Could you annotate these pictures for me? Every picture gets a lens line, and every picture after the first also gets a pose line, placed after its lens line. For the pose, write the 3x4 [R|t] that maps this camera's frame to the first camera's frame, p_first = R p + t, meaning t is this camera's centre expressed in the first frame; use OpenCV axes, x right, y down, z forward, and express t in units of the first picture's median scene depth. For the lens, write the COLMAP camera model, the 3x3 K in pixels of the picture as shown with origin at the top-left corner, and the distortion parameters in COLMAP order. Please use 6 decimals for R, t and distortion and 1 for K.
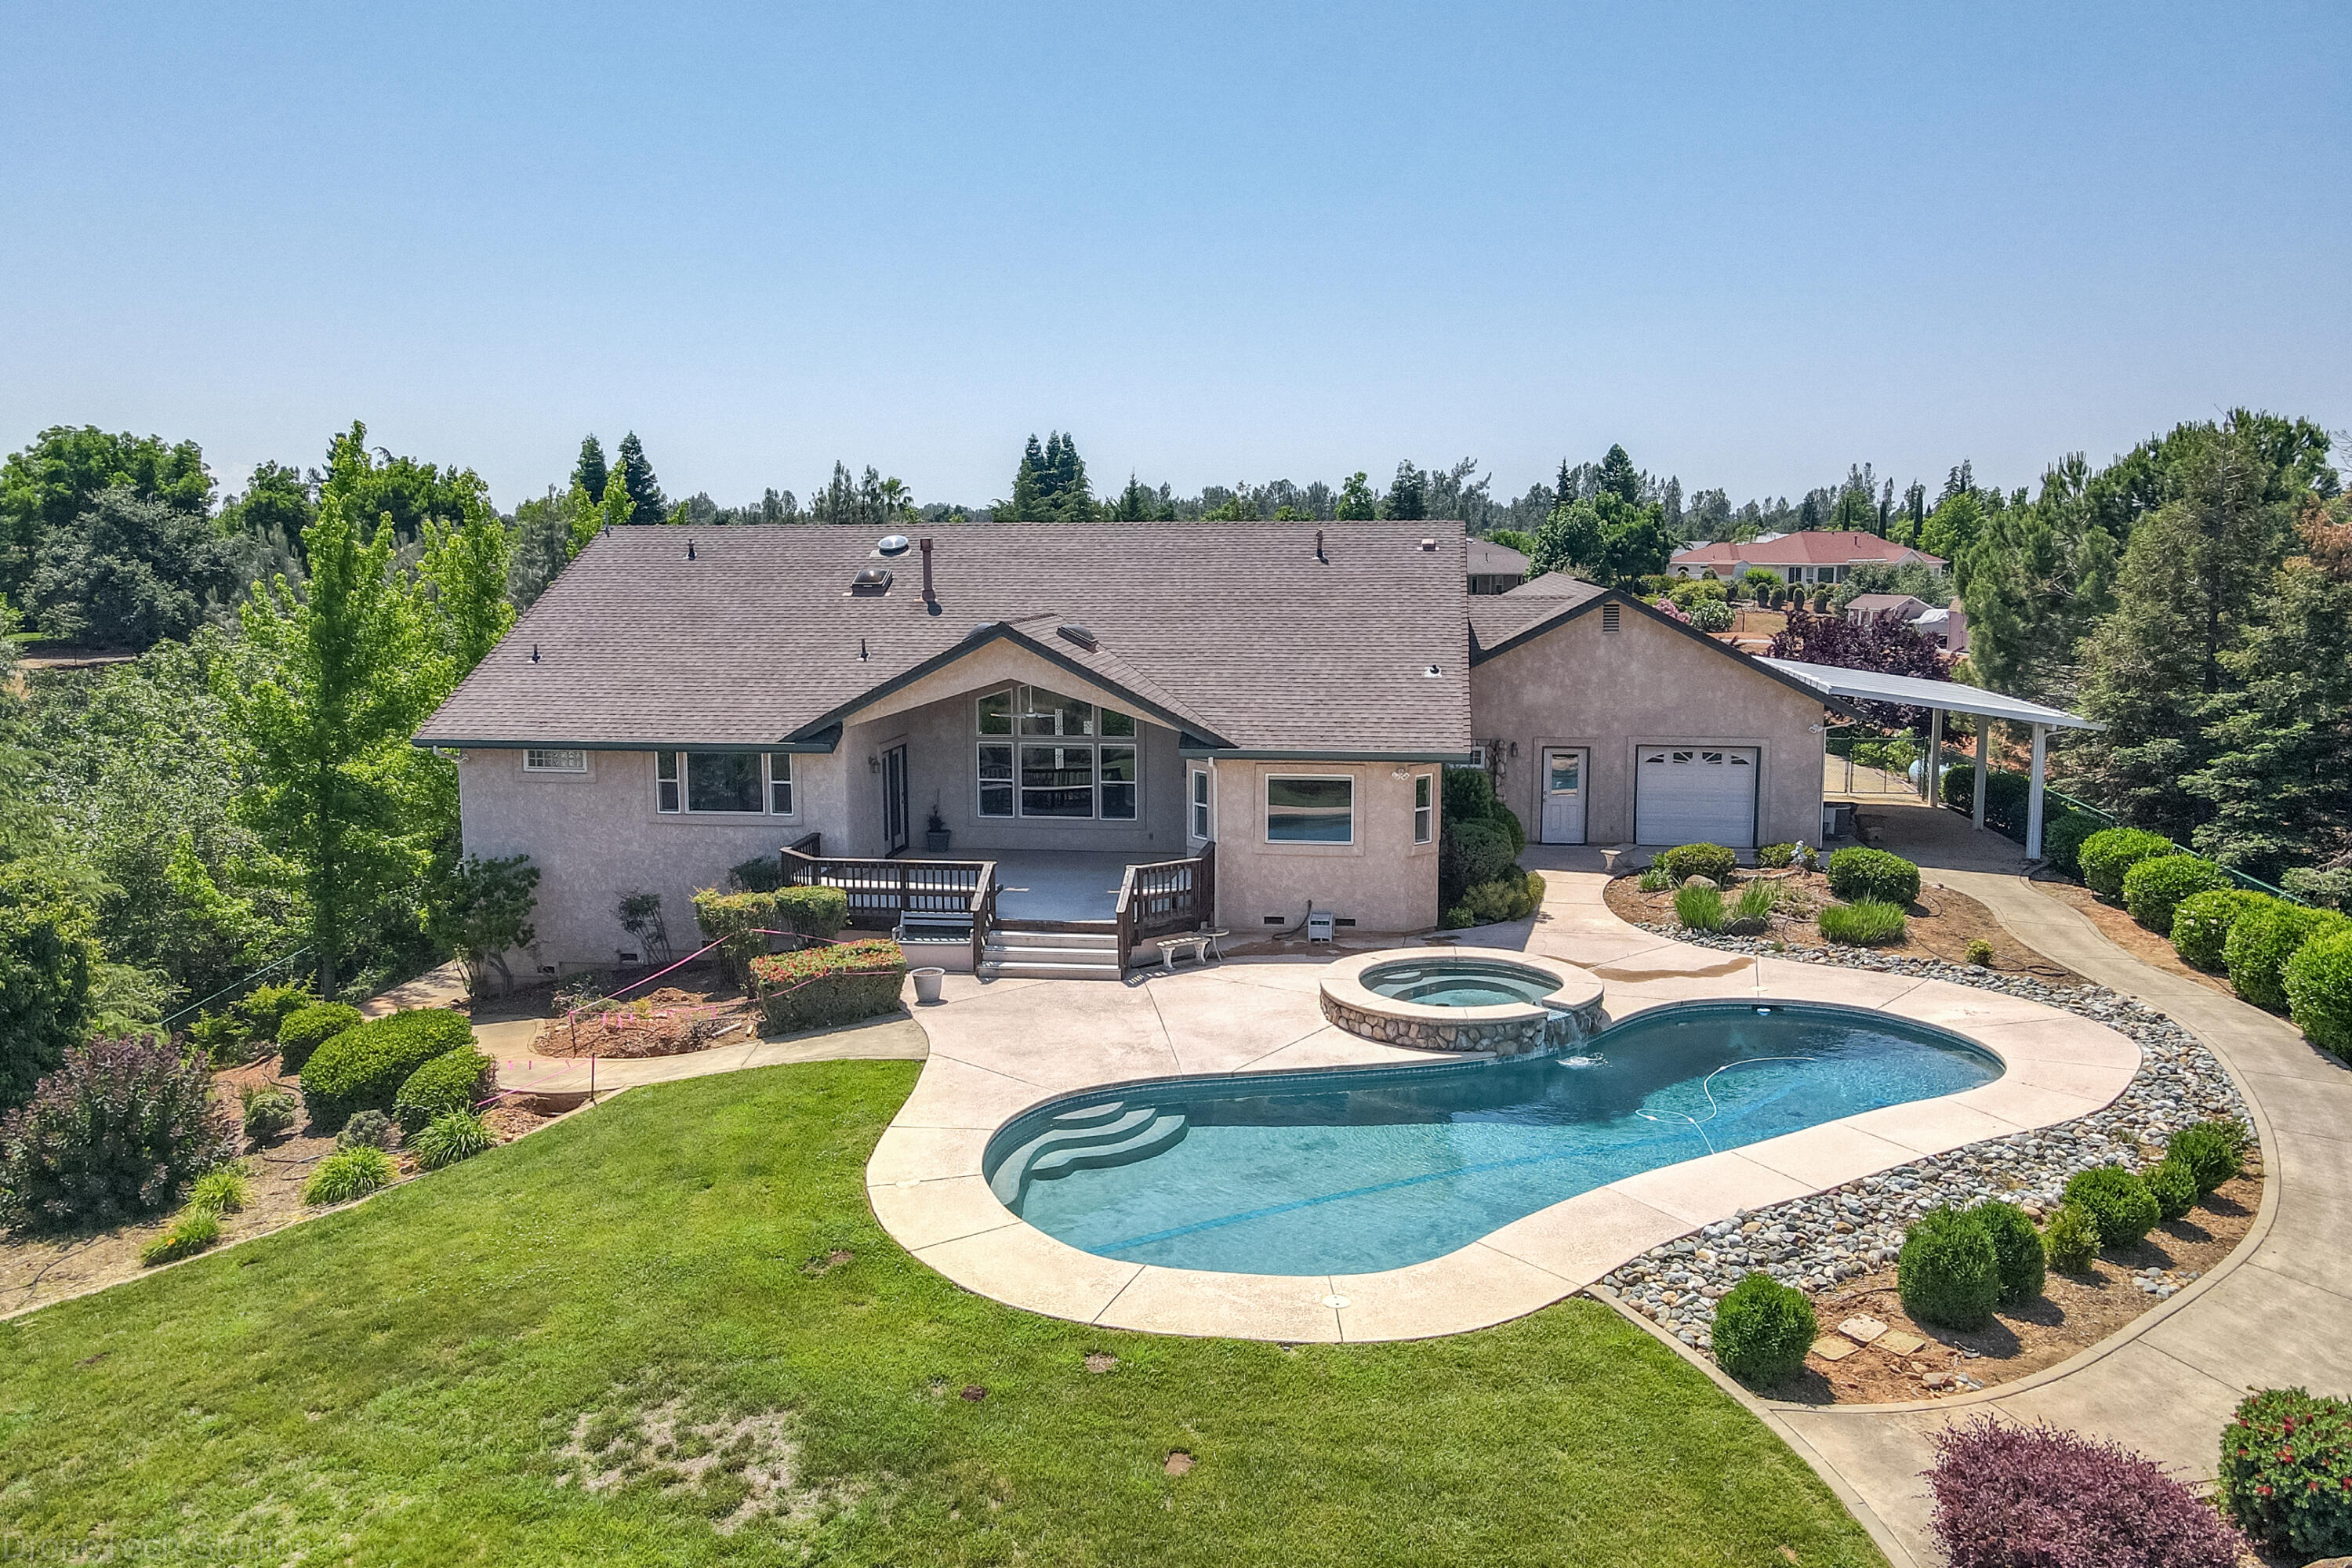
lens RADIAL K [[1710.5, 0, 1162.8], [0, 1710.5, 727.9], [0, 0, 1]] dist [-0.009753, 0.045194]
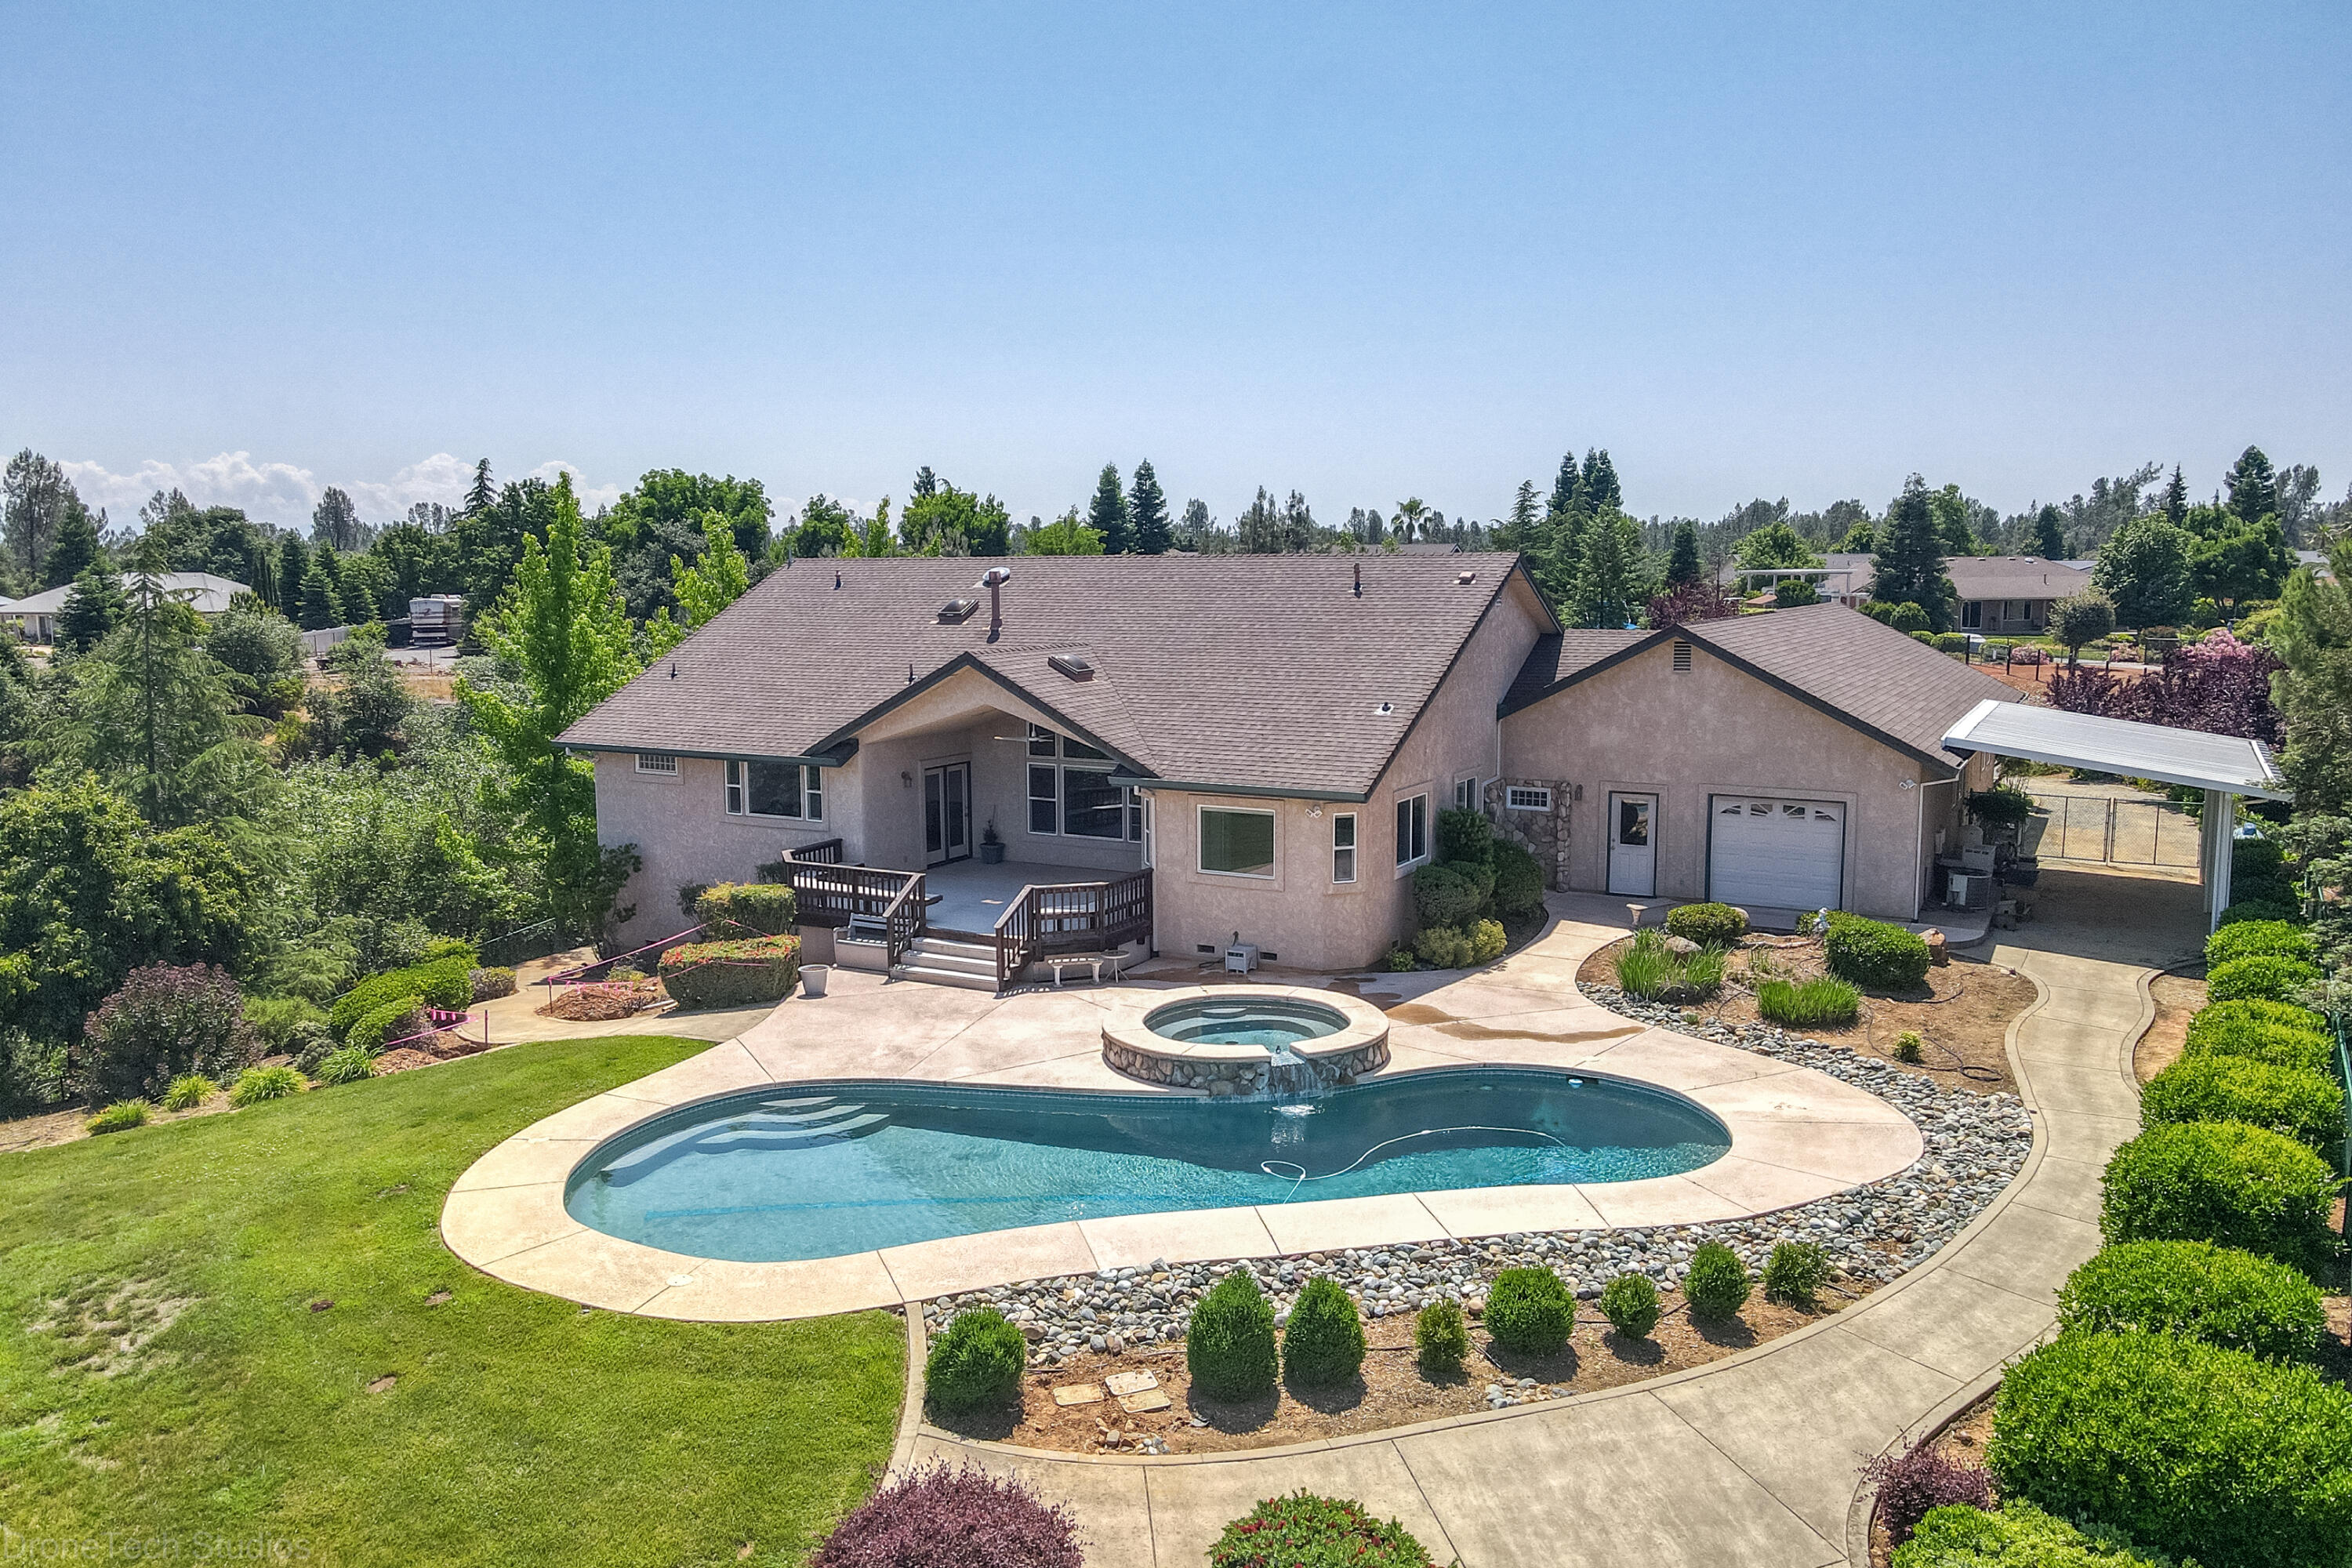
lens RADIAL K [[1710.5, 0, 1162.8], [0, 1710.5, 727.9], [0, 0, 1]] dist [-0.009753, 0.045194]
pose [[0.935865, 0.032146, -0.350890, 0.376228], [-0.035738, 0.999354, -0.003763, -0.013475], [0.350543, 0.016062, 0.936409, 0.034218]]
